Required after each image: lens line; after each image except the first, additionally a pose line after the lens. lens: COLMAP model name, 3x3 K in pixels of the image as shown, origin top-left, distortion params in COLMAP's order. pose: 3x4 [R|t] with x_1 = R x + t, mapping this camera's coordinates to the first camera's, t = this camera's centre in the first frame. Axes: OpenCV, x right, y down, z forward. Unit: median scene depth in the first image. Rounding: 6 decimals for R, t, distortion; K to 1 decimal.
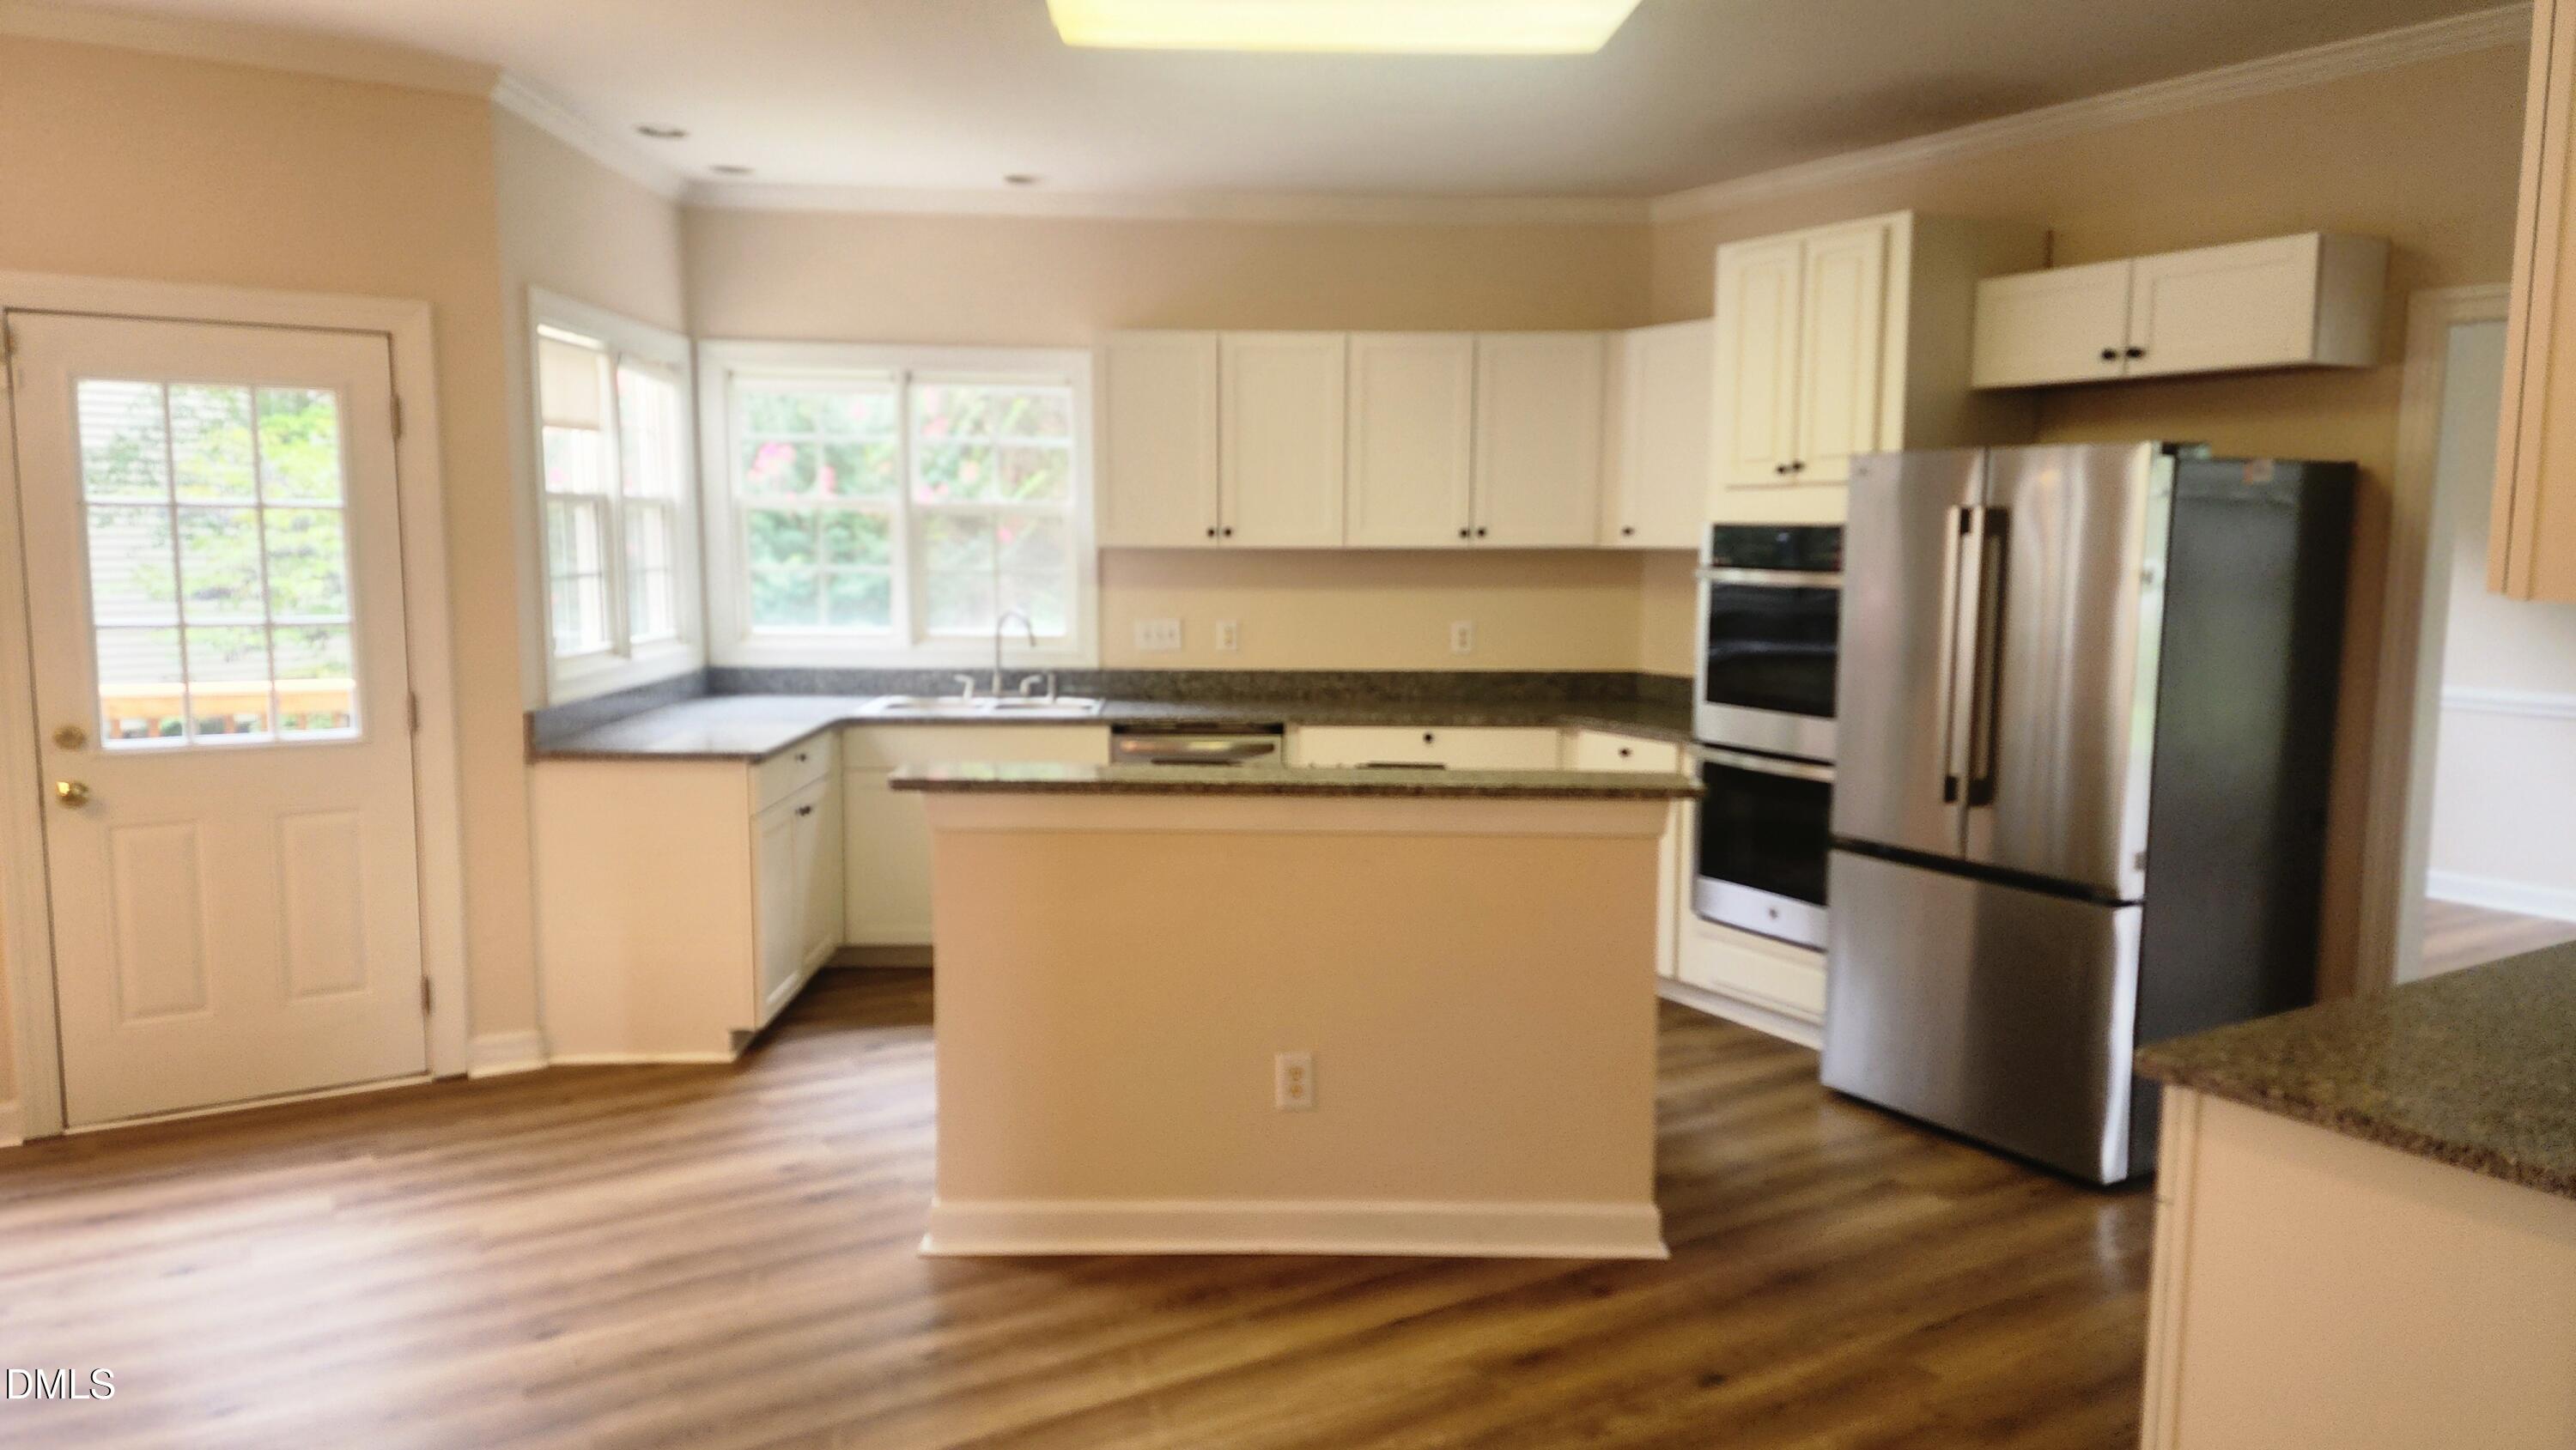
lens RADIAL K [[1674.6, 0, 1265.2], [0, 1674.6, 741.9], [0, 0, 1]] dist [0.050428, -0.059860]
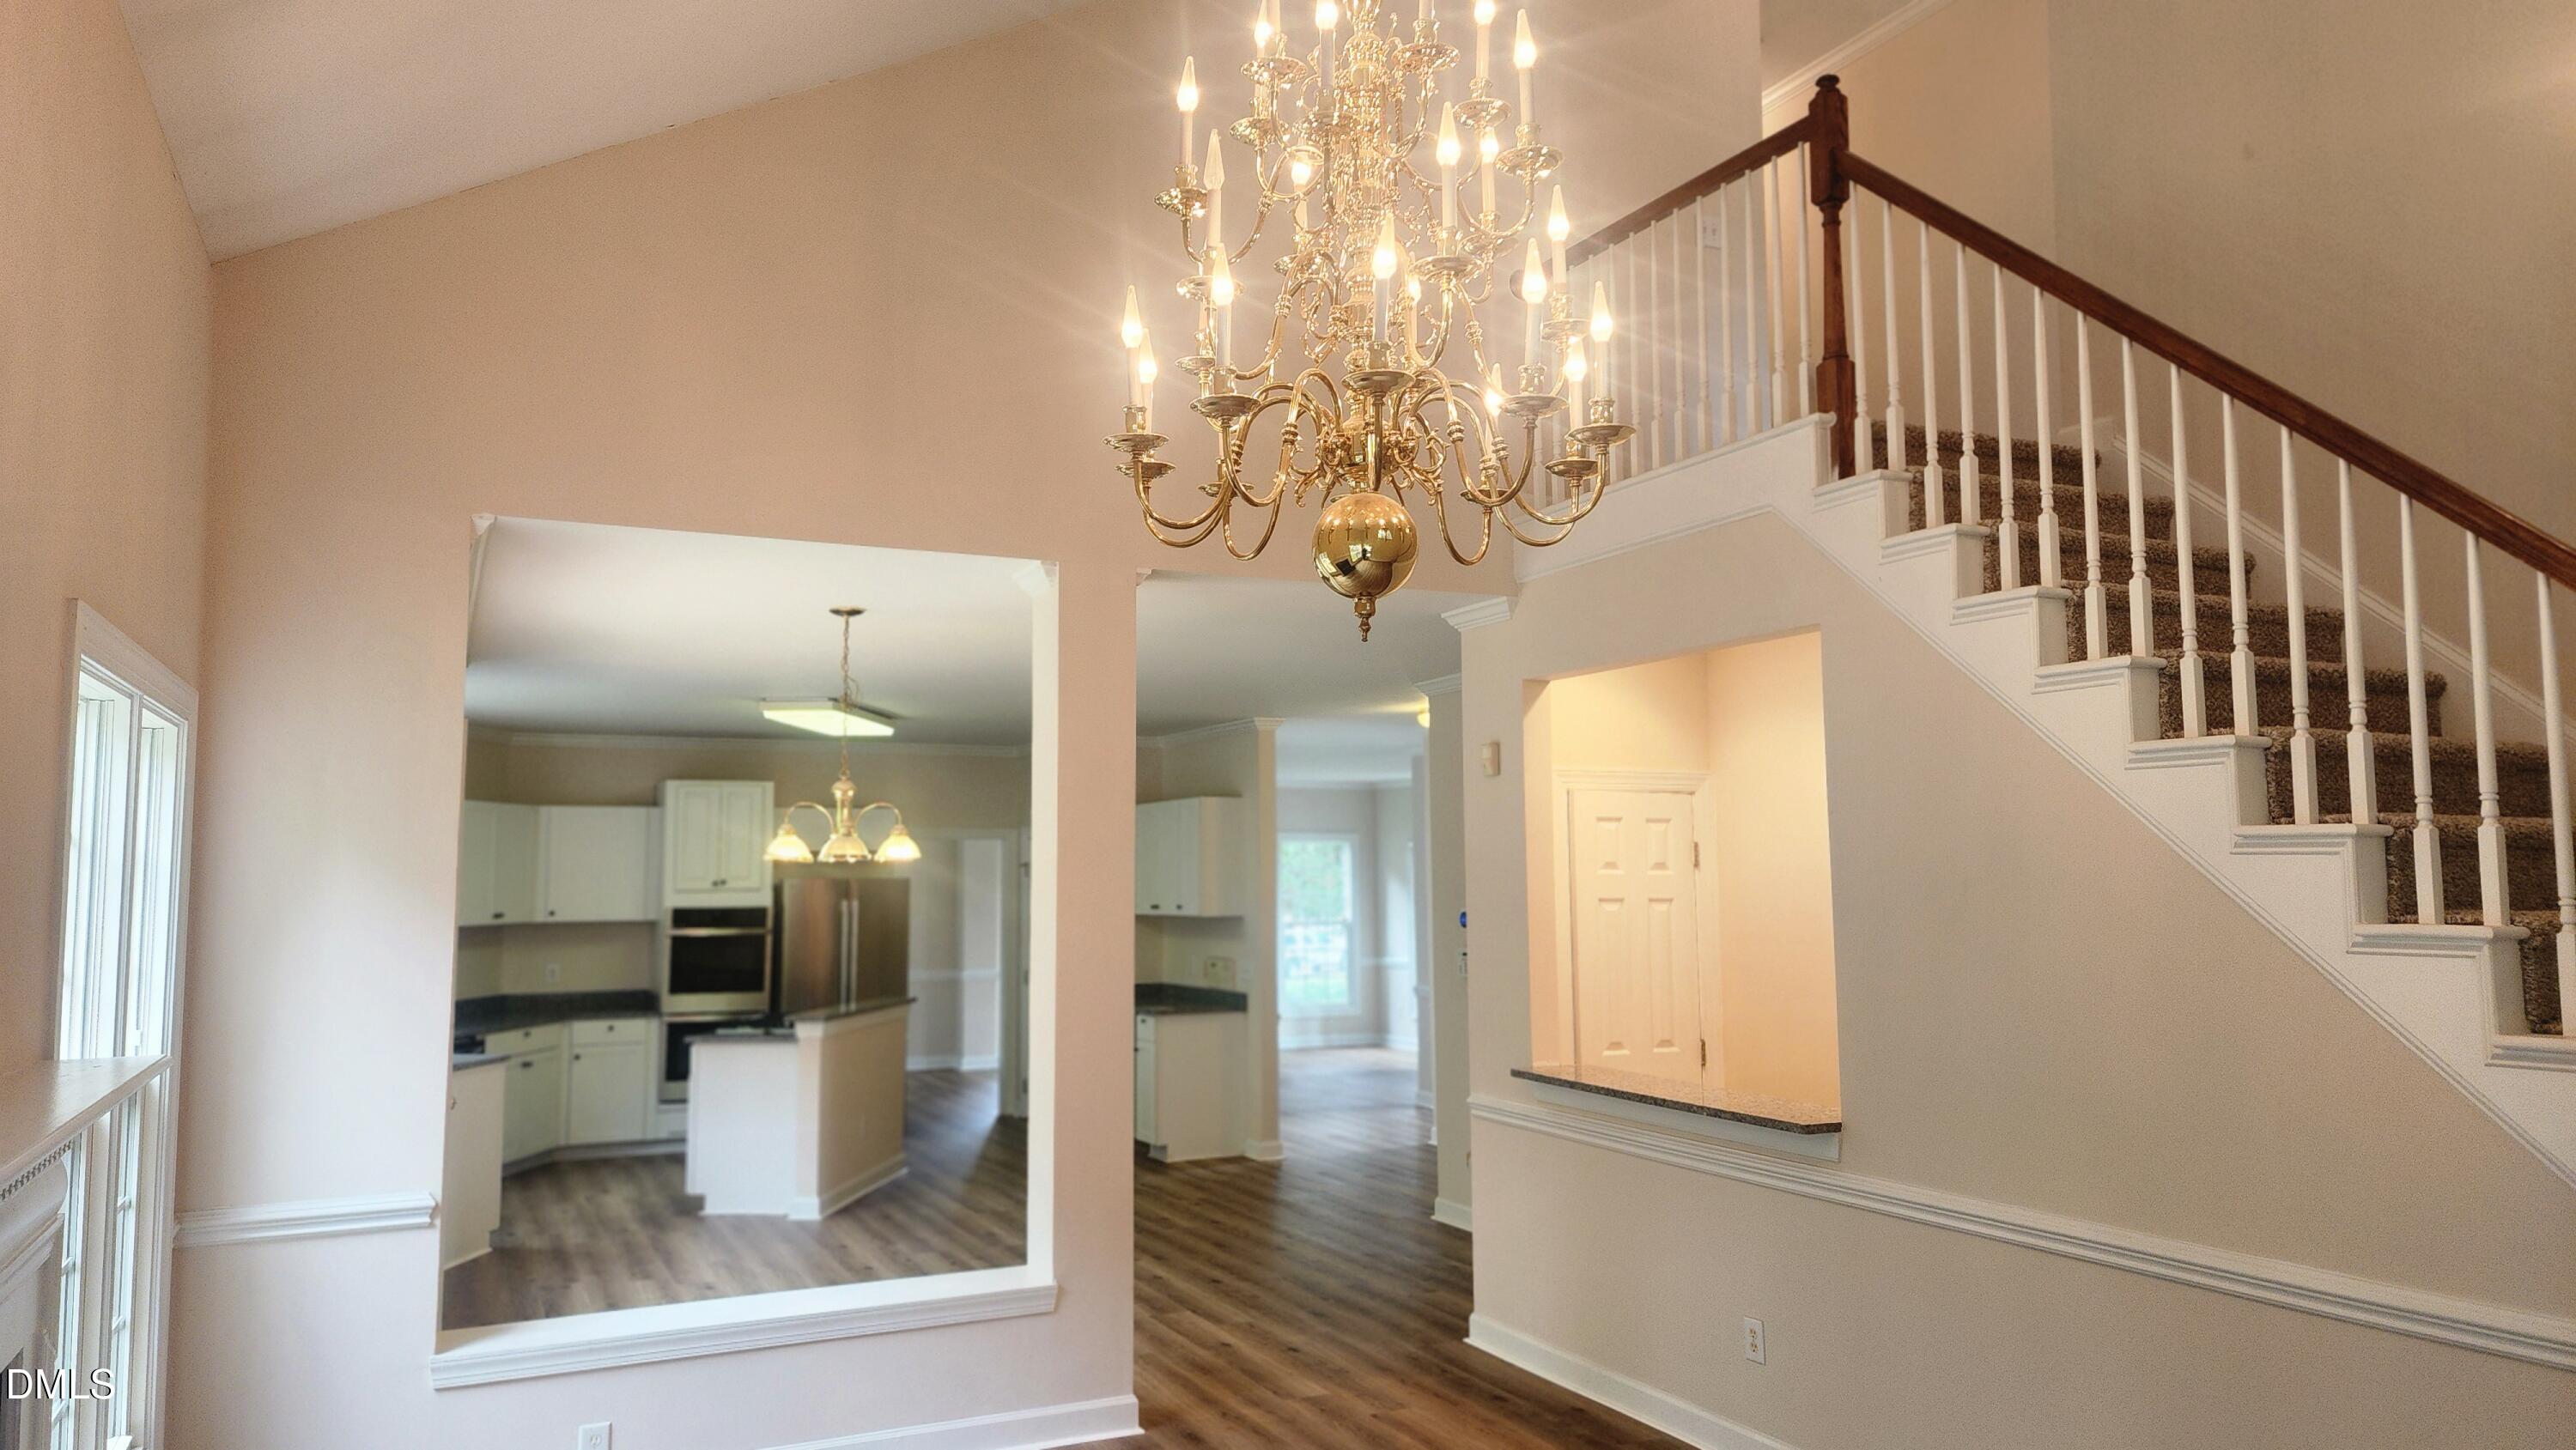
lens RADIAL K [[1719.1, 0, 1263.5], [0, 1719.1, 724.9], [0, 0, 1]] dist [0.080327, -0.071617]
pose [[0.088652, 0.081837, 0.992695, -1.667495], [0.133632, 0.986632, -0.093271, -0.048631], [-0.987058, 0.140924, 0.076531, 0.059442]]
